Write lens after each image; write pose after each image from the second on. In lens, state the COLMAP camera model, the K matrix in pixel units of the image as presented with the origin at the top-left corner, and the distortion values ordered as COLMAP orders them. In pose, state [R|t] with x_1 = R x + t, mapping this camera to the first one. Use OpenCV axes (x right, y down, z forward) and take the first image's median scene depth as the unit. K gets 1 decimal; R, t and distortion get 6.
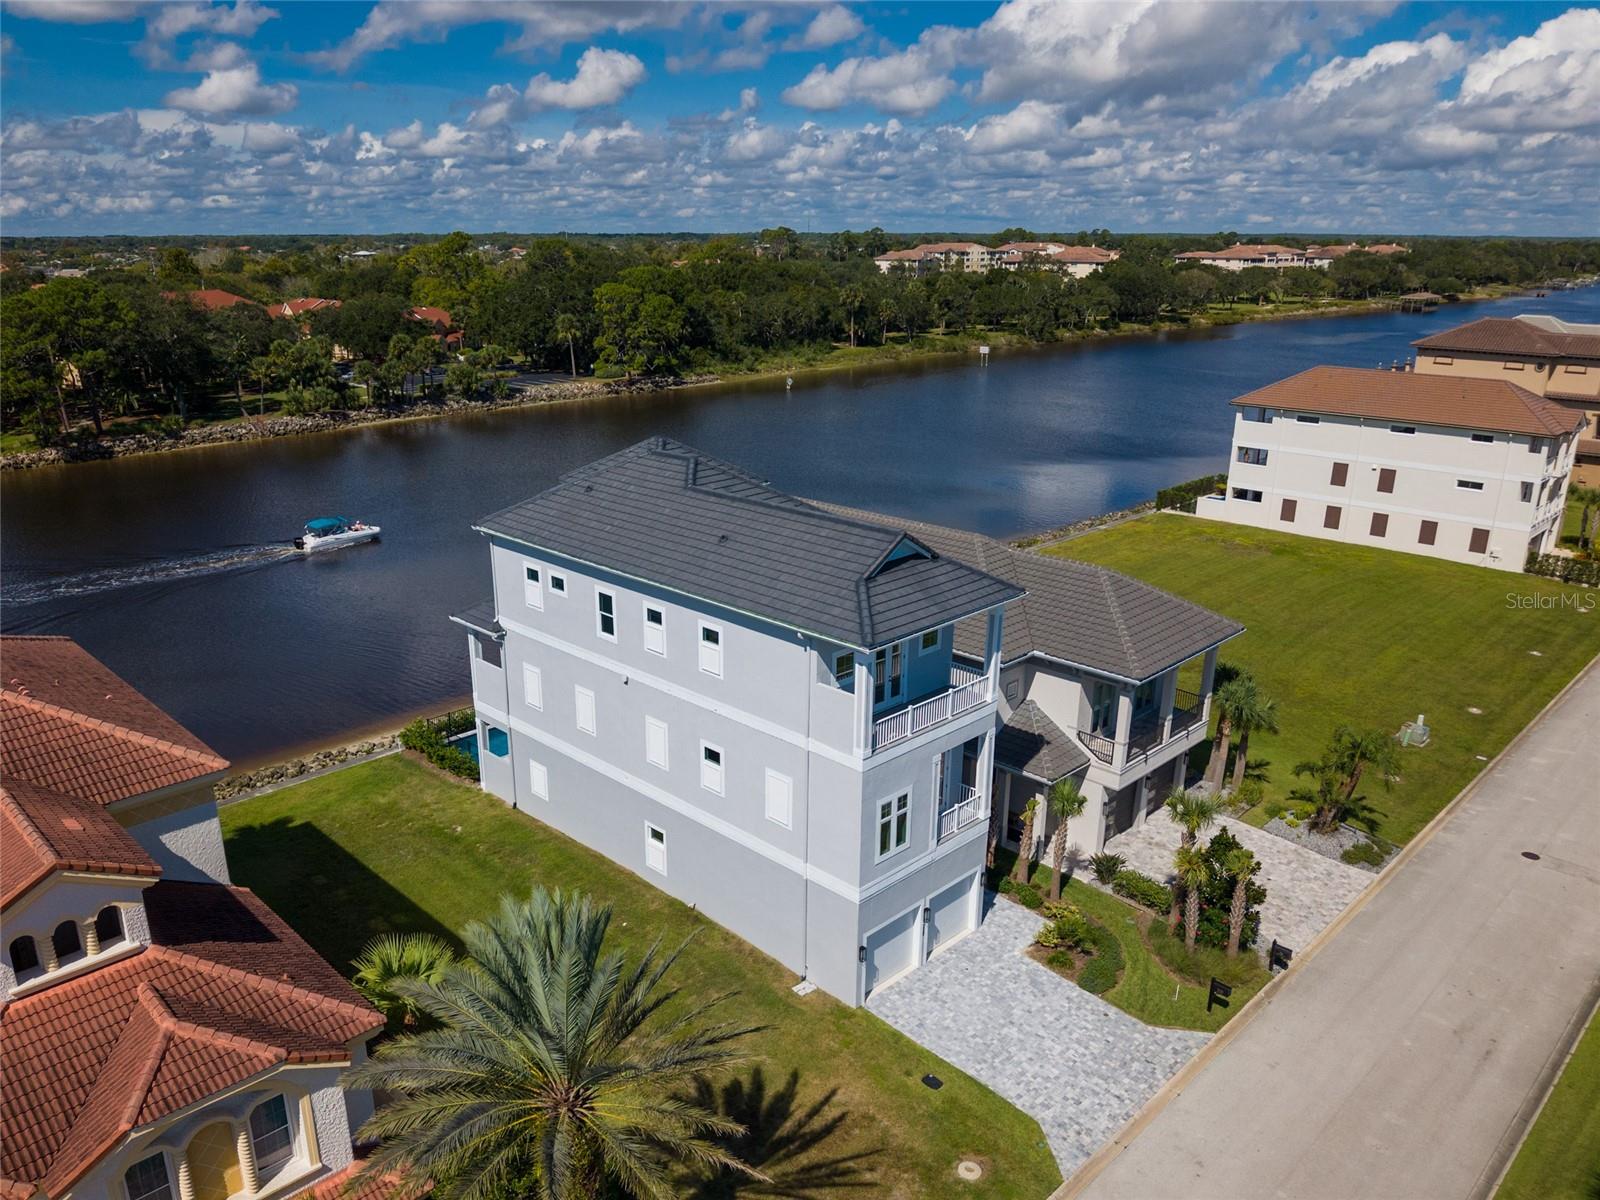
lens RADIAL K [[1167.5, 0, 743.5], [0, 1167.5, 634.2], [0, 0, 1]] dist [0.005029, -0.048605]
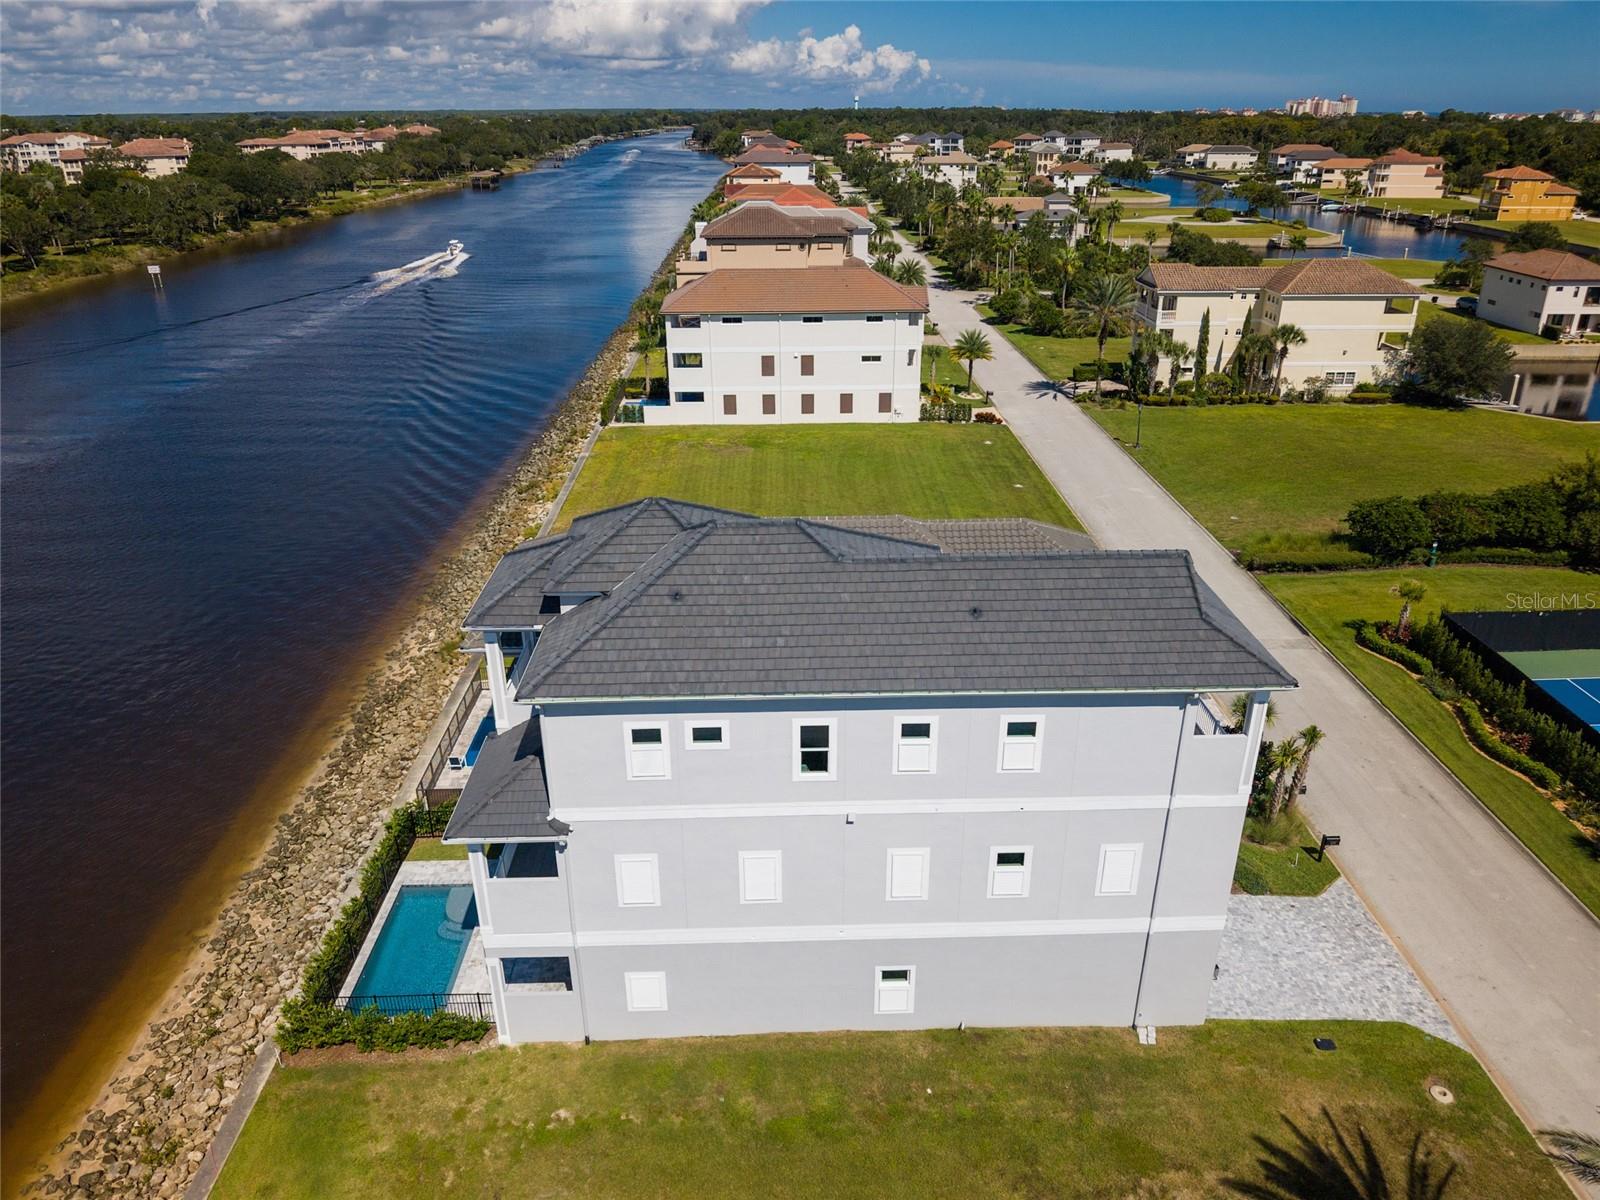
lens RADIAL K [[1108.0, 0, 800.0], [0, 1108.0, 600.0], [0, 0, 1]] dist [-0.001870, -0.027166]
pose [[0.672195, -0.300209, 0.676778, -0.502852], [0.241339, 0.953022, 0.183043, -0.210939], [-0.699936, 0.040293, 0.713068, 0.424781]]
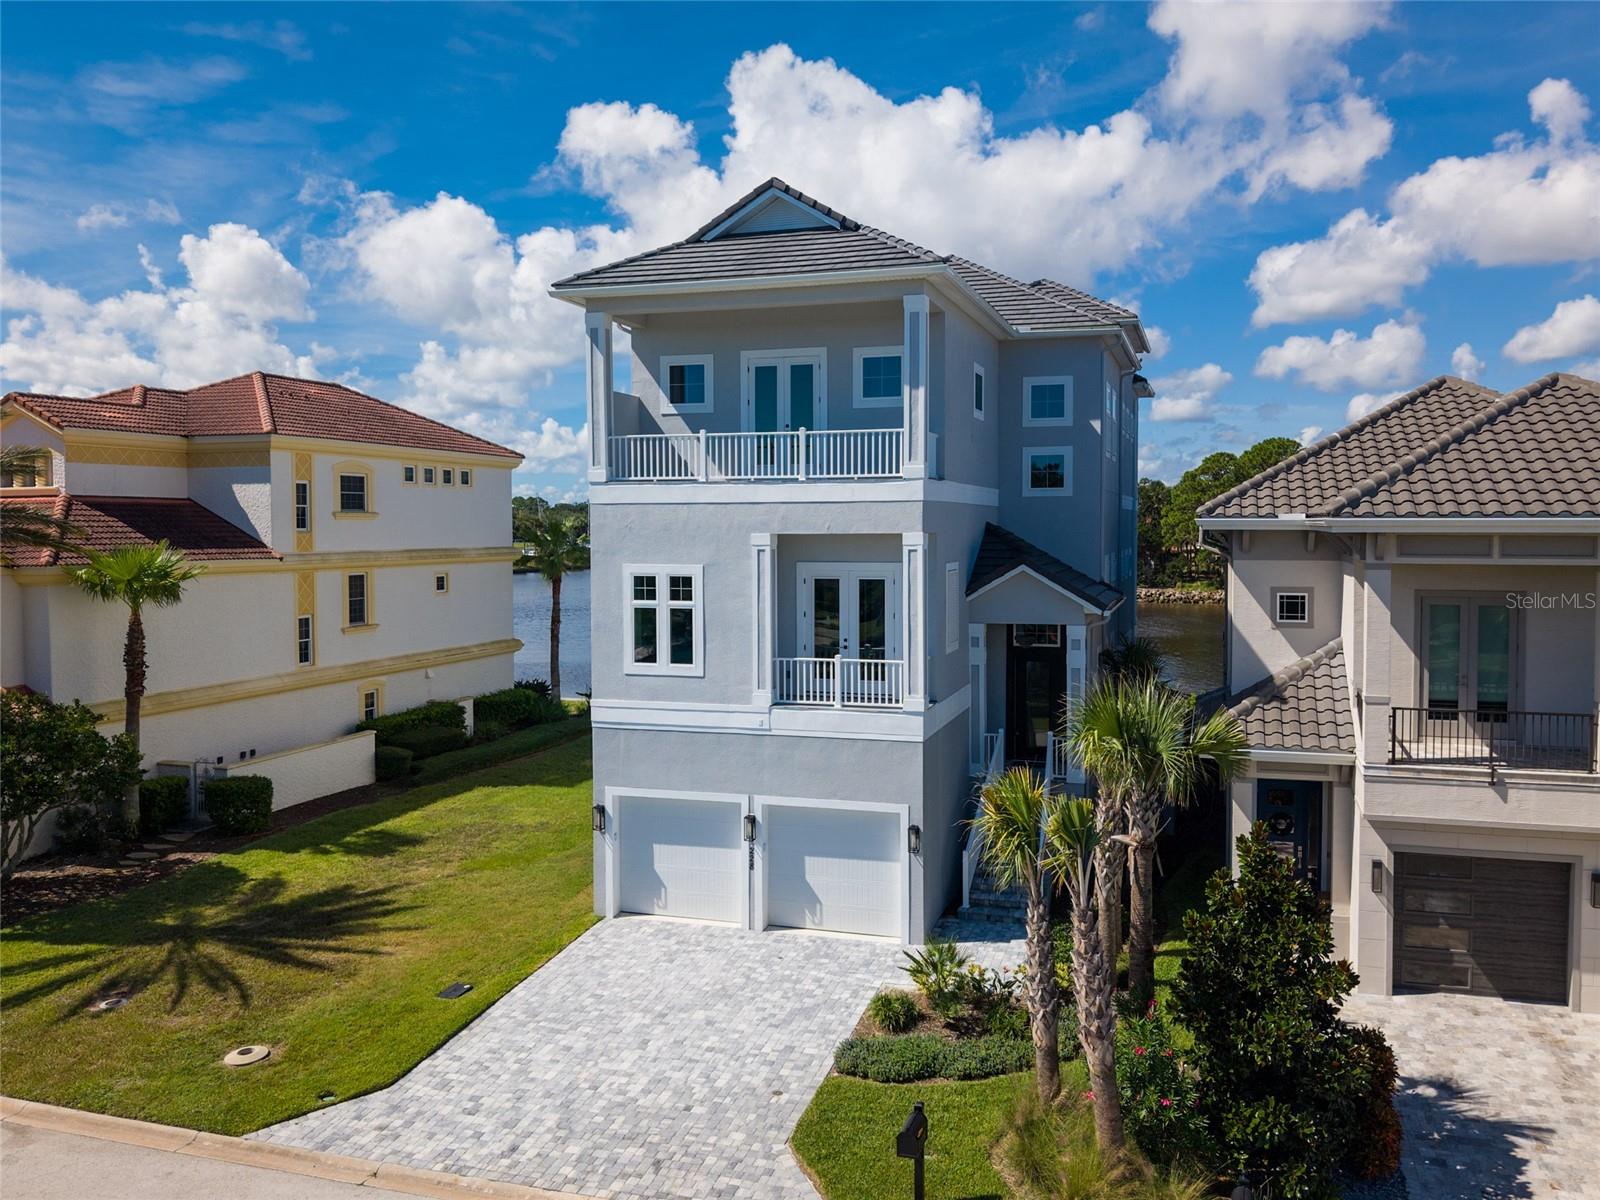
lens RADIAL K [[1220.8, 0, 885.6], [0, 1220.8, 570.9], [0, 0, 1]] dist [-0.006801, -0.010802]
pose [[0.515924, 0.033008, -0.855998, 0.558522], [-0.274221, 0.953039, -0.128528, 0.140723], [0.811557, 0.301043, 0.500748, 0.565876]]
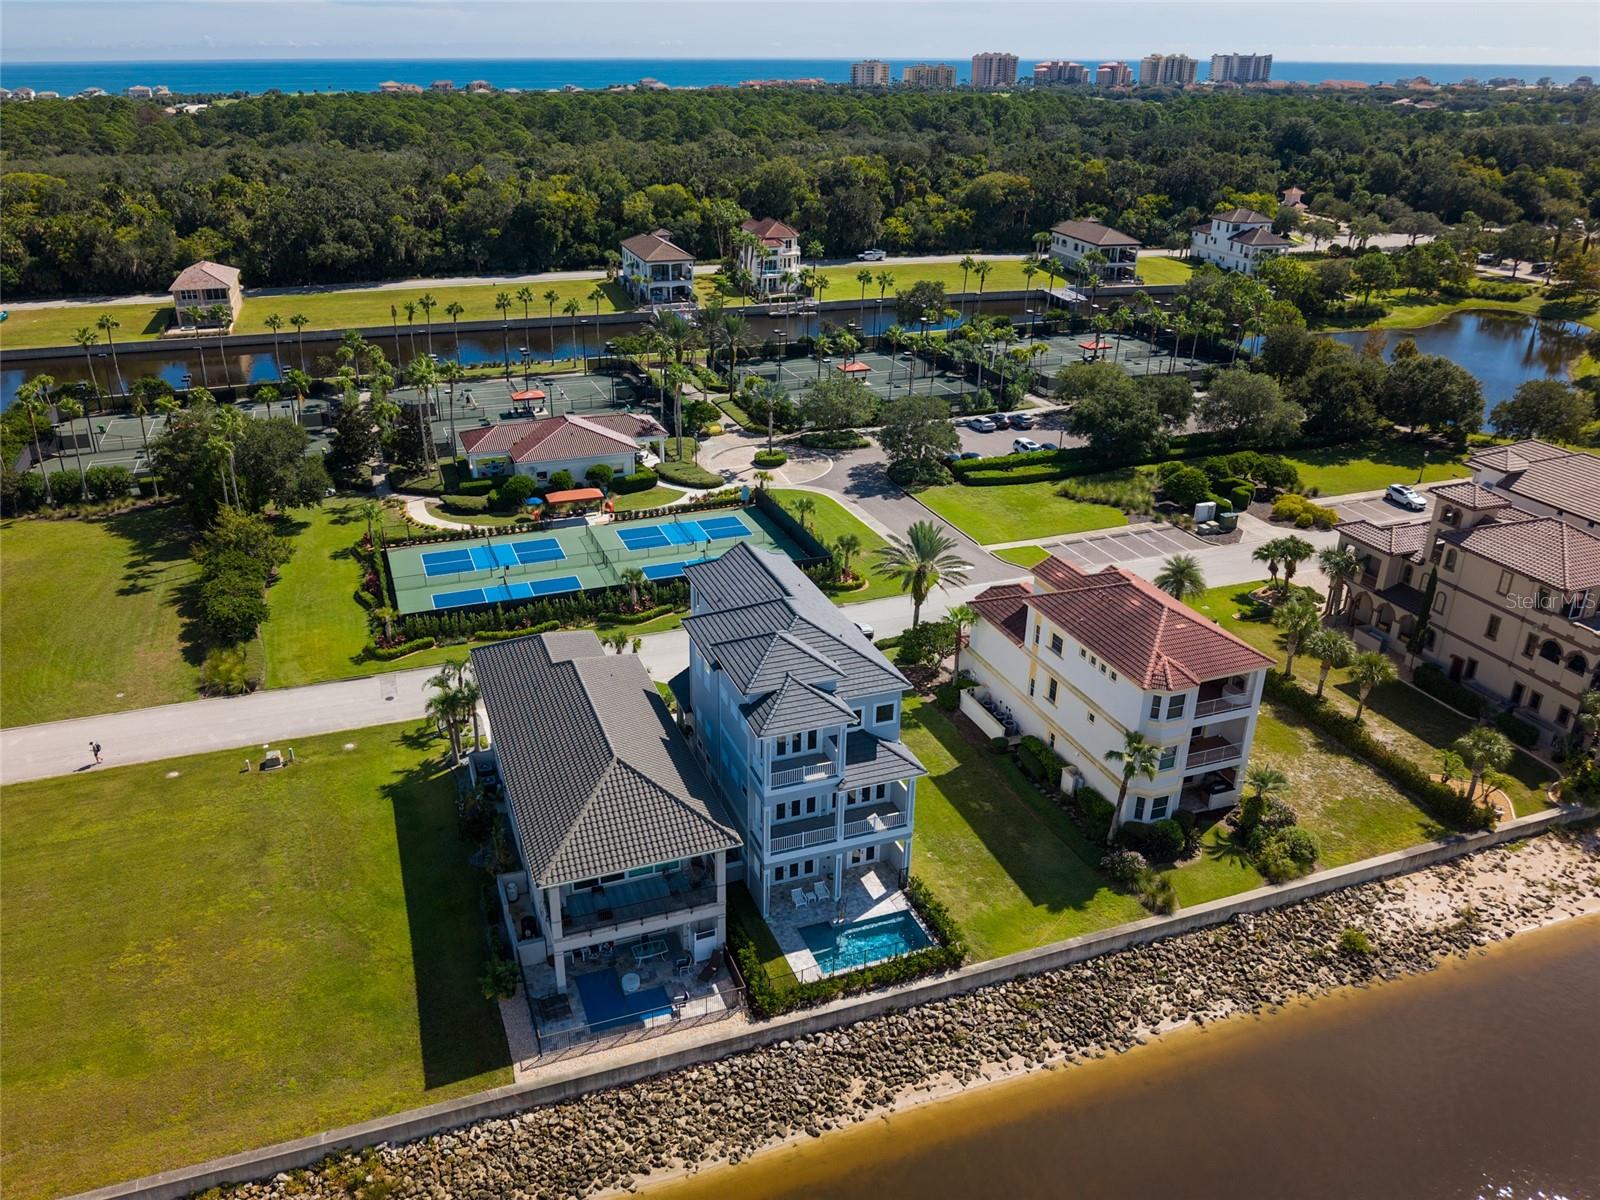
lens RADIAL K [[1185.1, 0, 740.7], [0, 1185.1, 567.8], [0, 0, 1]] dist [-0.005312, -0.040674]
pose [[-0.906441, -0.164209, 0.389101, -0.553322], [0.139646, 0.752959, 0.643080, -1.114537], [-0.398576, 0.637250, -0.659582, 1.862219]]
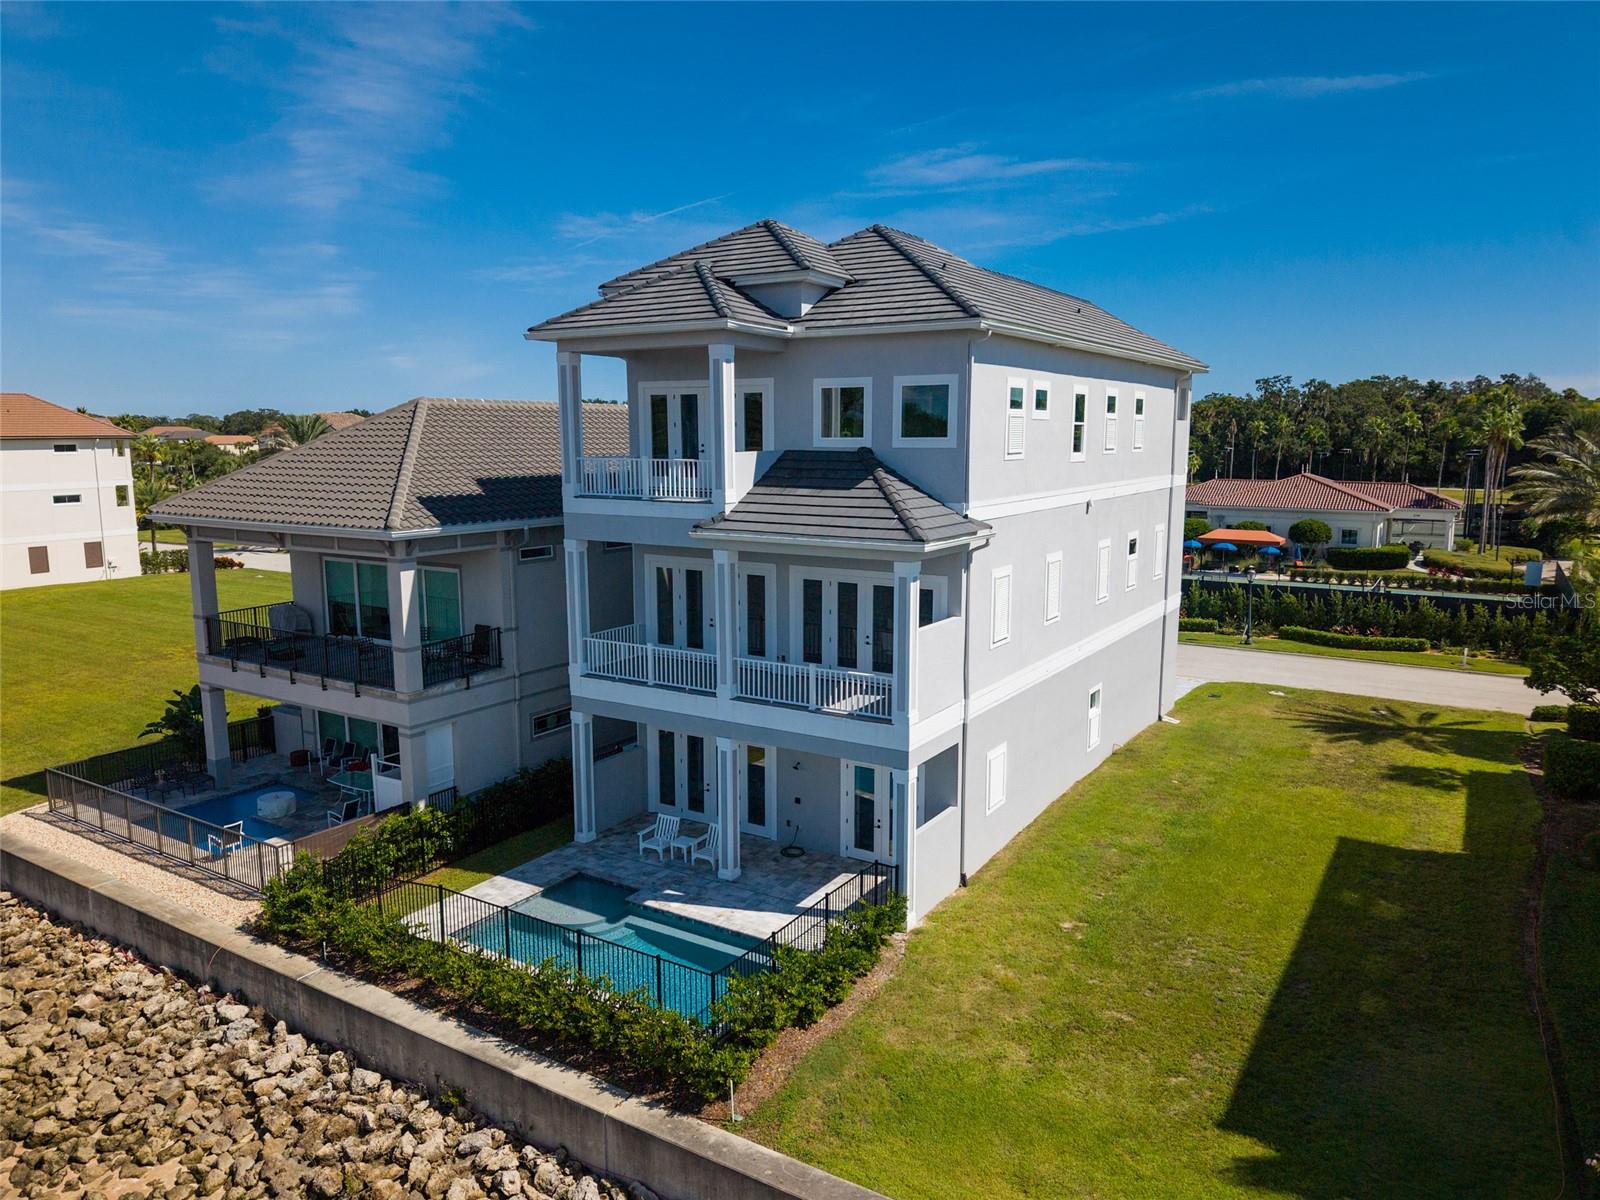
lens RADIAL K [[1096.8, 0, 800.0], [0, 1096.8, 600.0], [0, 0, 1]] dist [-0.007162, -0.026260]
pose [[-0.239365, -0.143985, 0.960194, -0.653224], [0.314123, 0.924272, 0.216905, -0.103593], [-0.918712, 0.353539, -0.176009, 1.144674]]
